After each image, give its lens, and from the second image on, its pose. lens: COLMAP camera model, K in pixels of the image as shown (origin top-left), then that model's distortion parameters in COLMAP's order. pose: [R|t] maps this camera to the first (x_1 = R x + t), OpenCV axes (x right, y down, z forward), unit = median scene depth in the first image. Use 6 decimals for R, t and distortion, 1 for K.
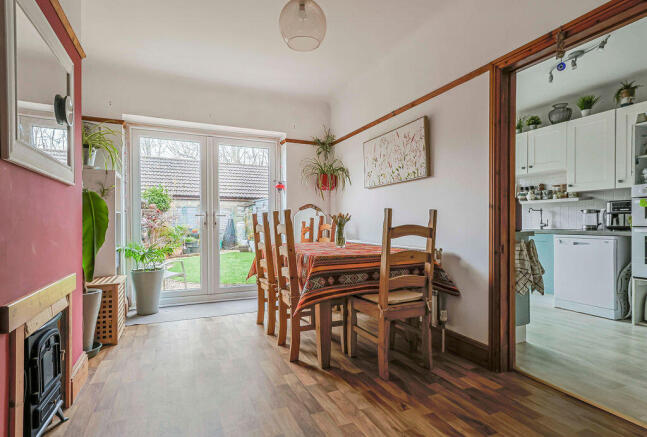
lens RADIAL K [[333.7, 0, 328.9], [0, 333.7, 219.5], [0, 0, 1]] dist [0.024111, 0.000339]
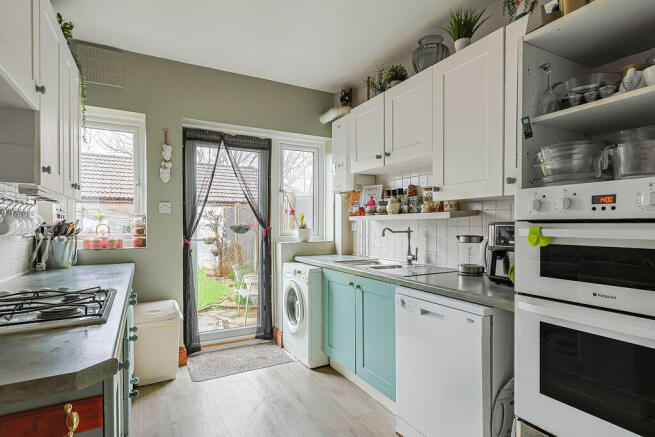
lens RADIAL K [[337.9, 0, 324.8], [0, 337.9, 222.5], [0, 0, 1]] dist [0.024111, 0.000339]
pose [[0.998625, 0.002619, 0.052360, 0.515622], [-0.002869, 0.999985, 0.004703, -0.050287], [-0.052347, -0.004847, 0.998617, 0.487630]]
